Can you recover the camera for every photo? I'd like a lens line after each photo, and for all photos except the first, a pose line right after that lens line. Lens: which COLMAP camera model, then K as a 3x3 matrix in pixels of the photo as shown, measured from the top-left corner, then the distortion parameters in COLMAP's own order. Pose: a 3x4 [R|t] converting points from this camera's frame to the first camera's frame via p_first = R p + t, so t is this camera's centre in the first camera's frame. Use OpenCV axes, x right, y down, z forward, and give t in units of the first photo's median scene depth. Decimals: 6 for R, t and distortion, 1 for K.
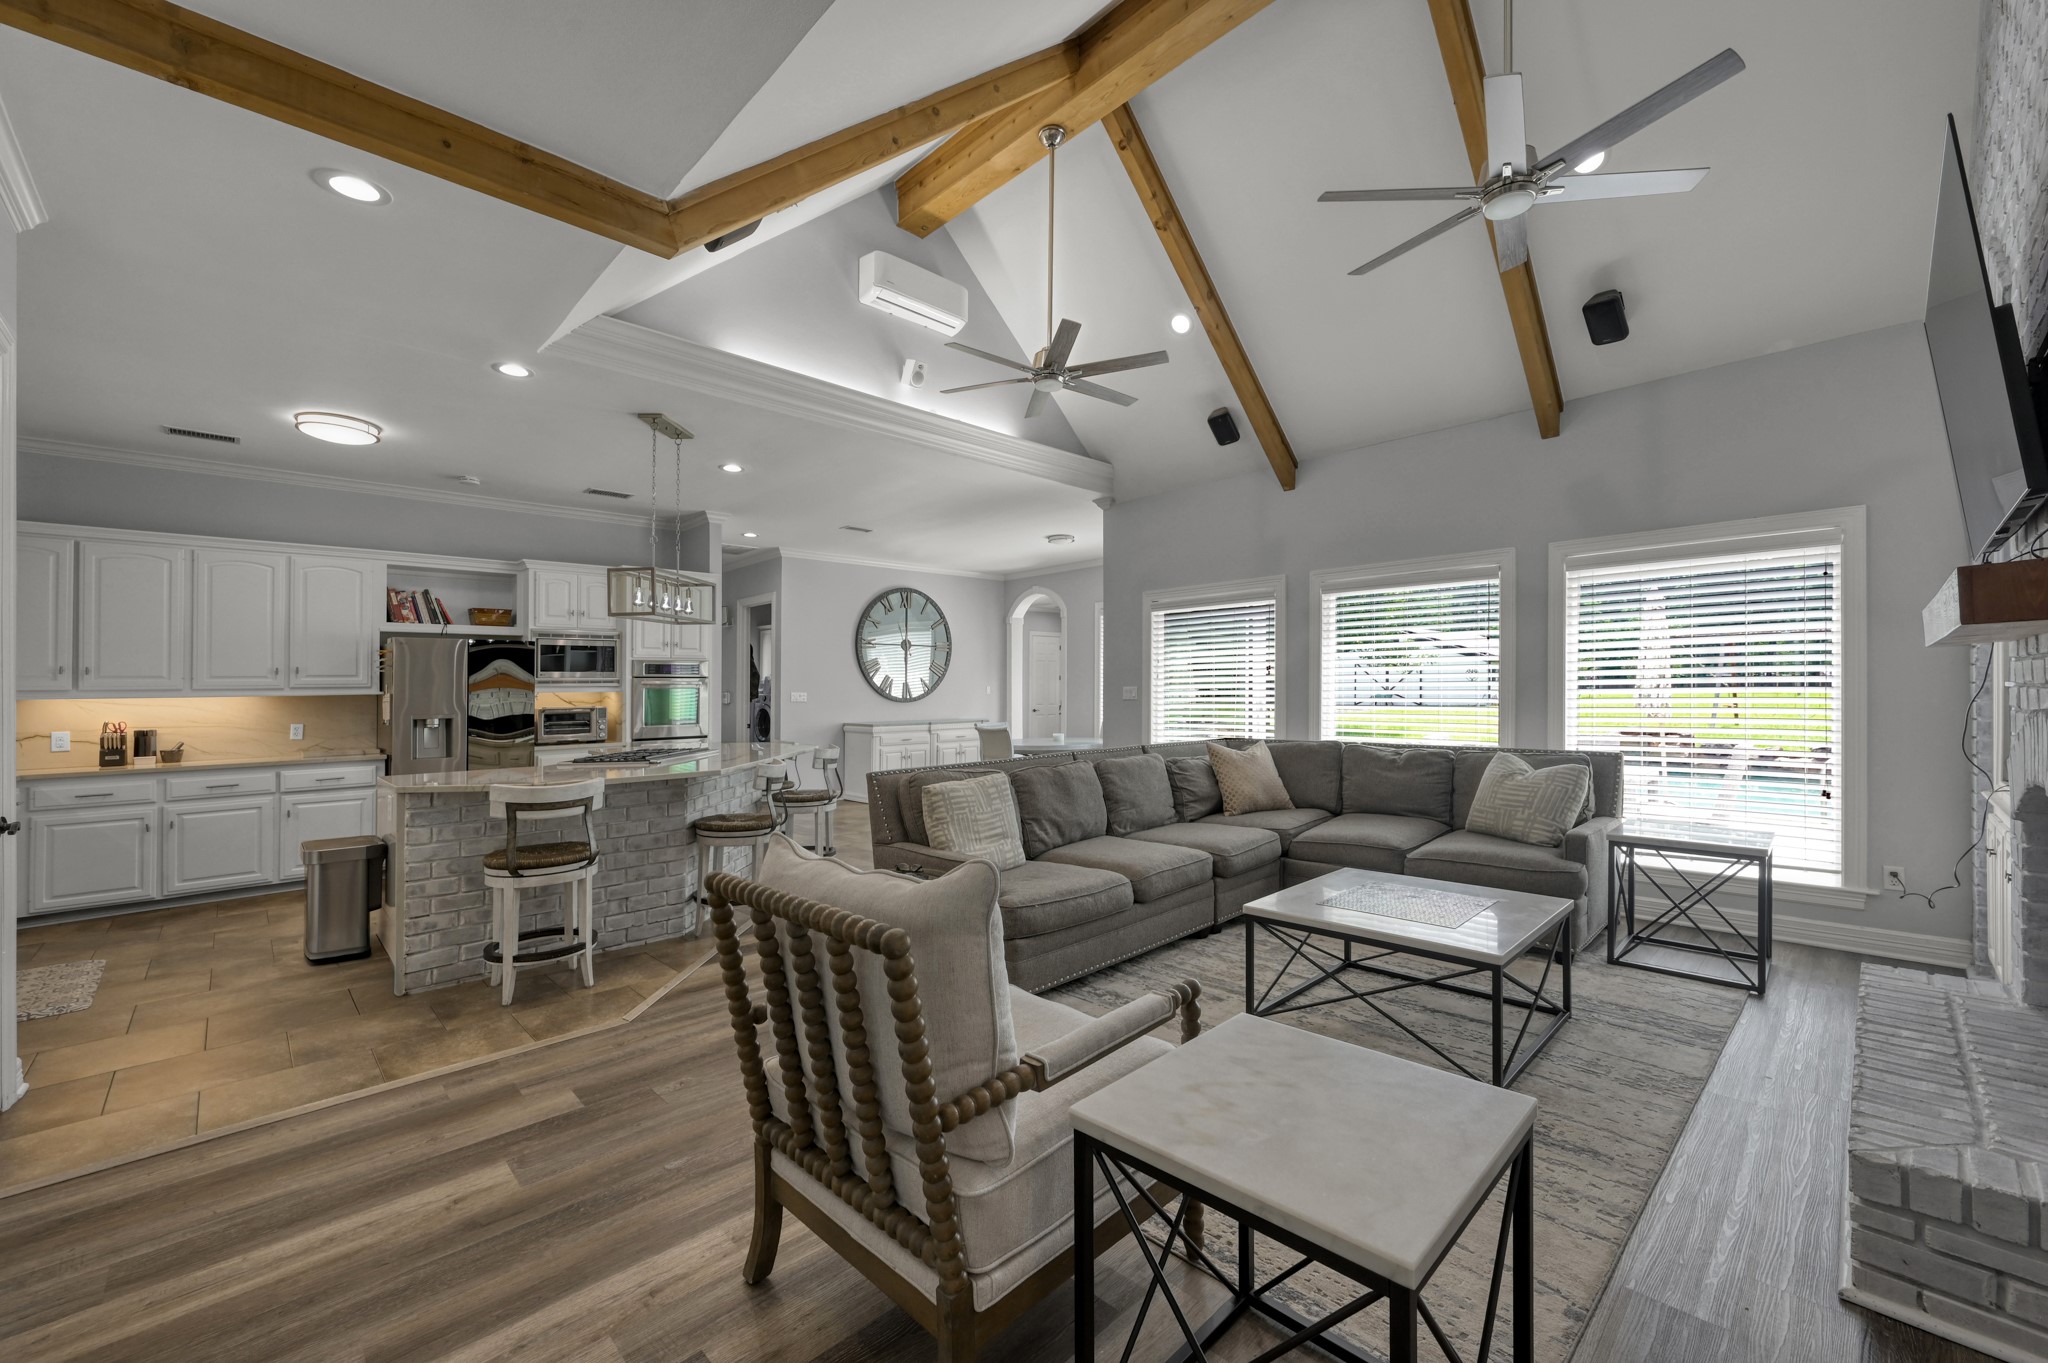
lens RADIAL K [[814.4, 0, 1026.6], [0, 814.4, 681.8], [0, 0, 1]] dist [-0.002800, 0.001090]
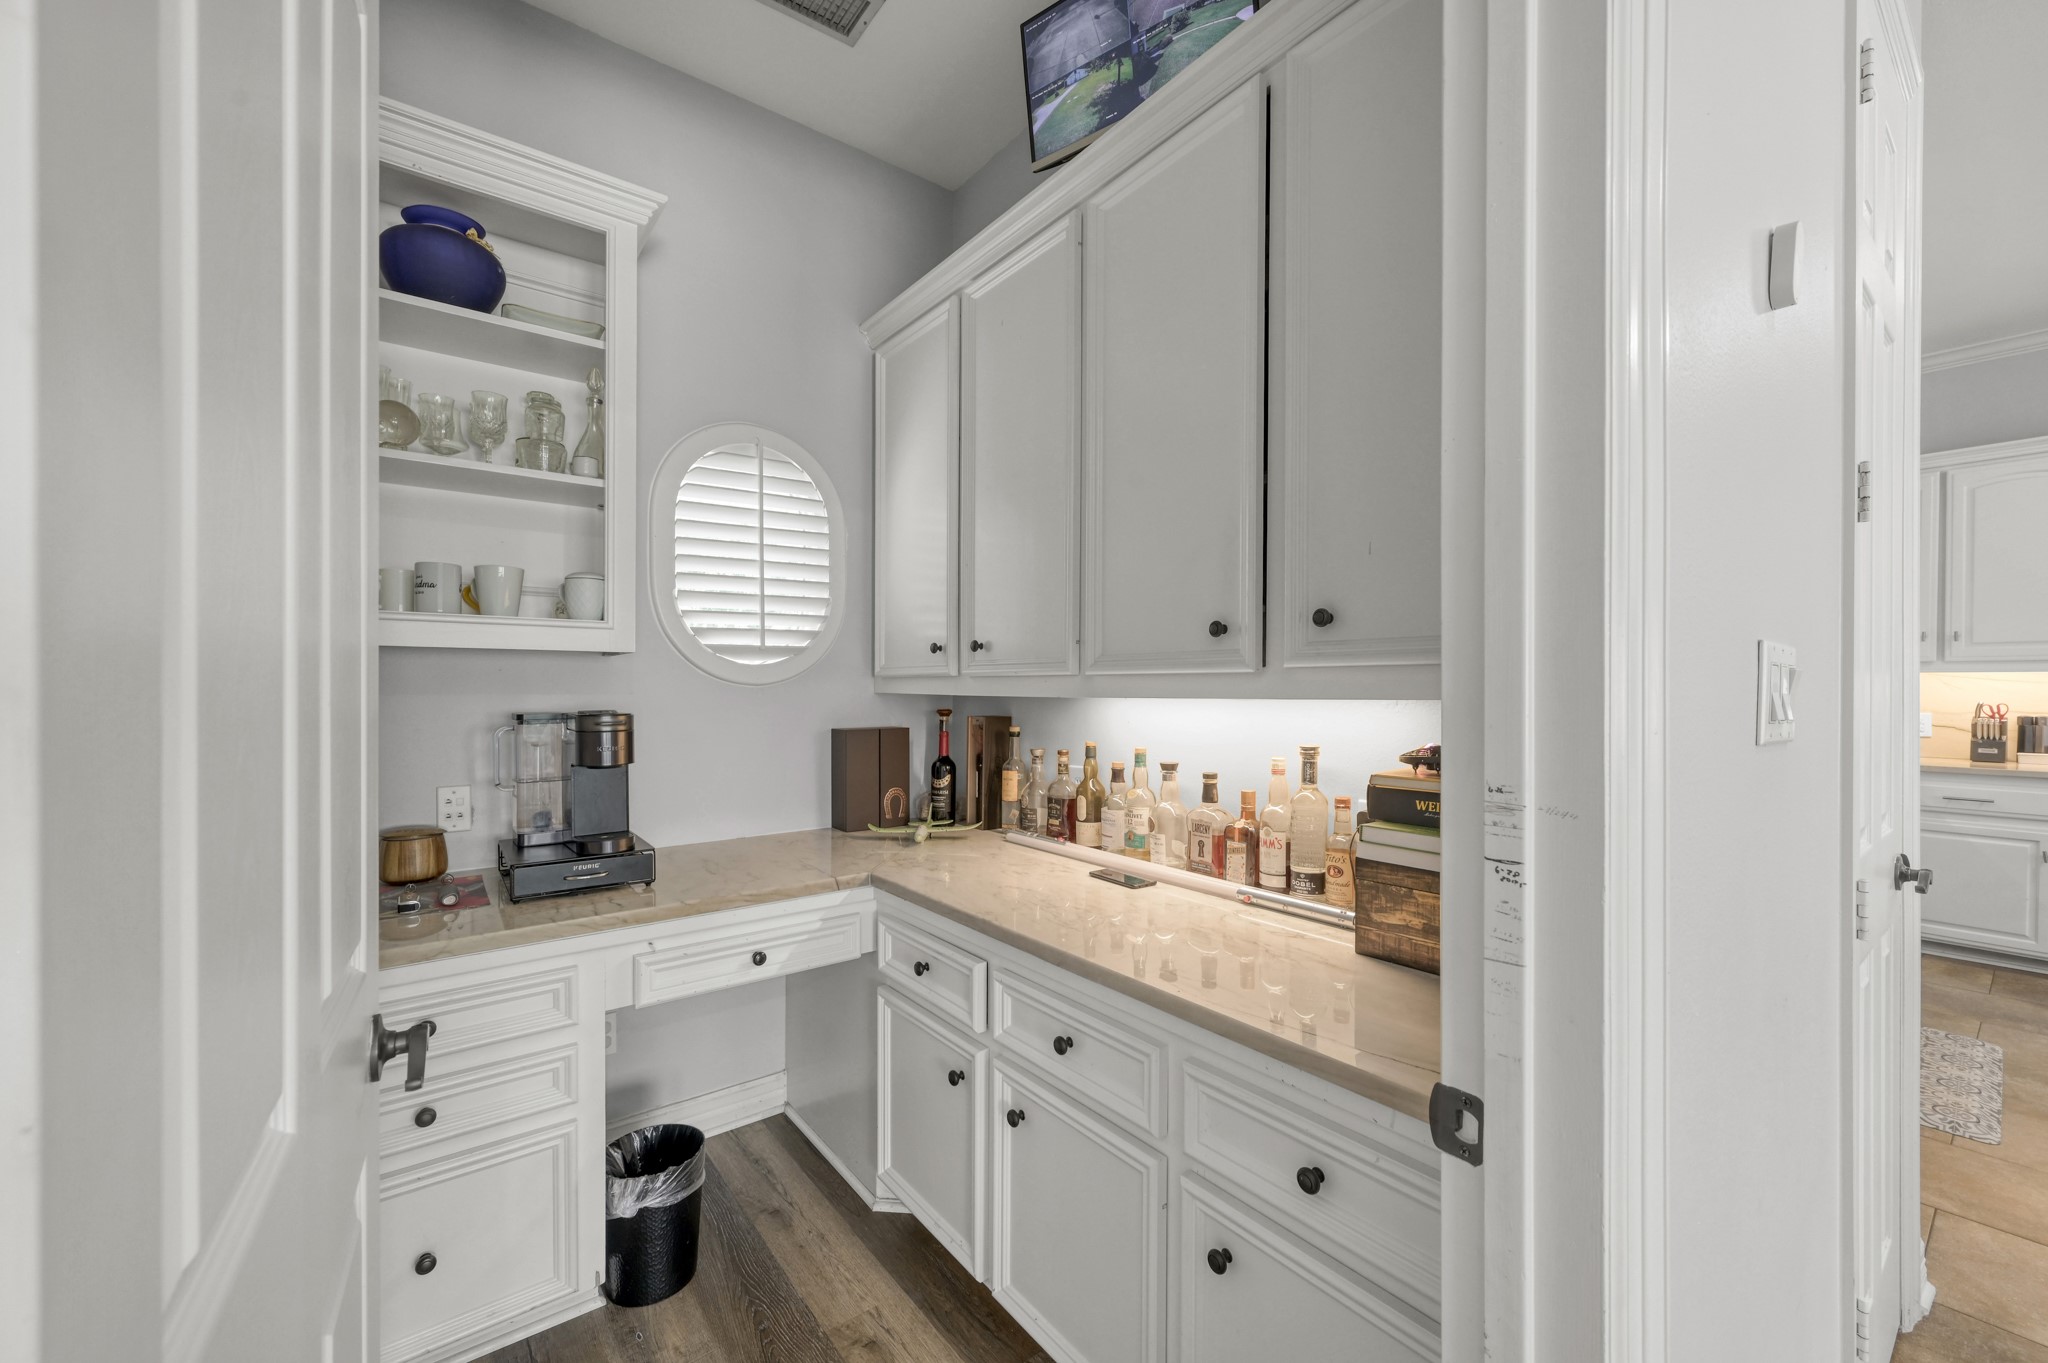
lens RADIAL K [[814.4, 0, 1022.5], [0, 814.4, 686.8], [0, 0, 1]] dist [-0.002800, 0.001090]
pose [[-0.111622, 0.017563, -0.993595, -0.263213], [0.013784, 0.999775, 0.016123, 0.009039], [0.993655, -0.011896, -0.111839, 0.186468]]
